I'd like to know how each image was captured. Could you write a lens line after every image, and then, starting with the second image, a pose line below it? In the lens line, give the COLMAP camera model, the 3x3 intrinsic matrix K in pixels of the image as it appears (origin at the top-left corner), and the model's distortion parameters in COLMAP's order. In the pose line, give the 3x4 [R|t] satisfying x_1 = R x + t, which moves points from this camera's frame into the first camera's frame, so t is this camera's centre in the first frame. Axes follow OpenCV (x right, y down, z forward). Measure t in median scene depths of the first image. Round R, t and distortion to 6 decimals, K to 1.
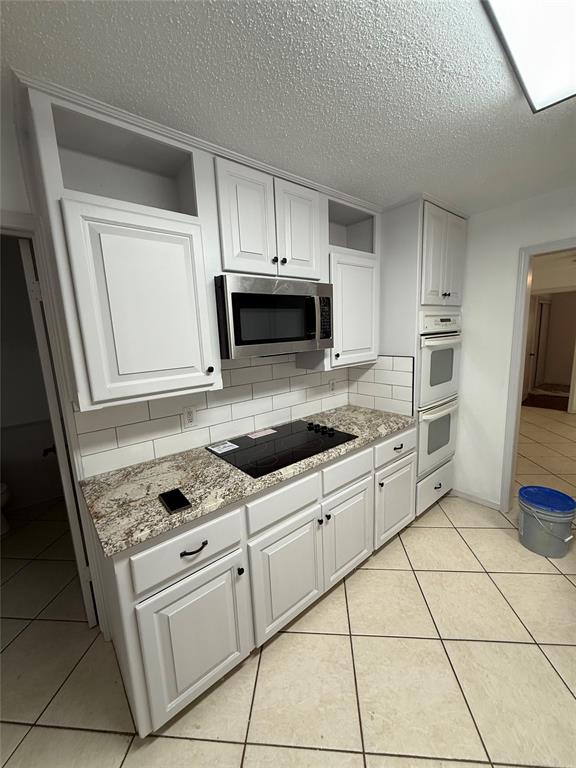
lens RADIAL K [[306.5, 0, 290.9], [0, 306.5, 381.4], [0, 0, 1]] dist [-0.000067, 0.000504]
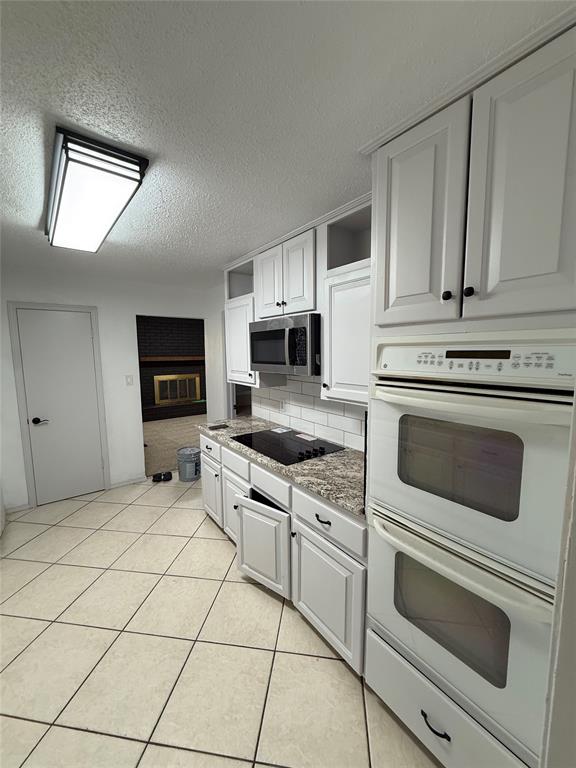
lens RADIAL K [[306.5, 0, 291.9], [0, 306.5, 385.2], [0, 0, 1]] dist [-0.000067, 0.000504]
pose [[-0.044796, 0.154218, -0.987021, 1.159683], [-0.161333, 0.973927, 0.159495, -0.235353], [0.985883, 0.166384, -0.018748, 0.985716]]
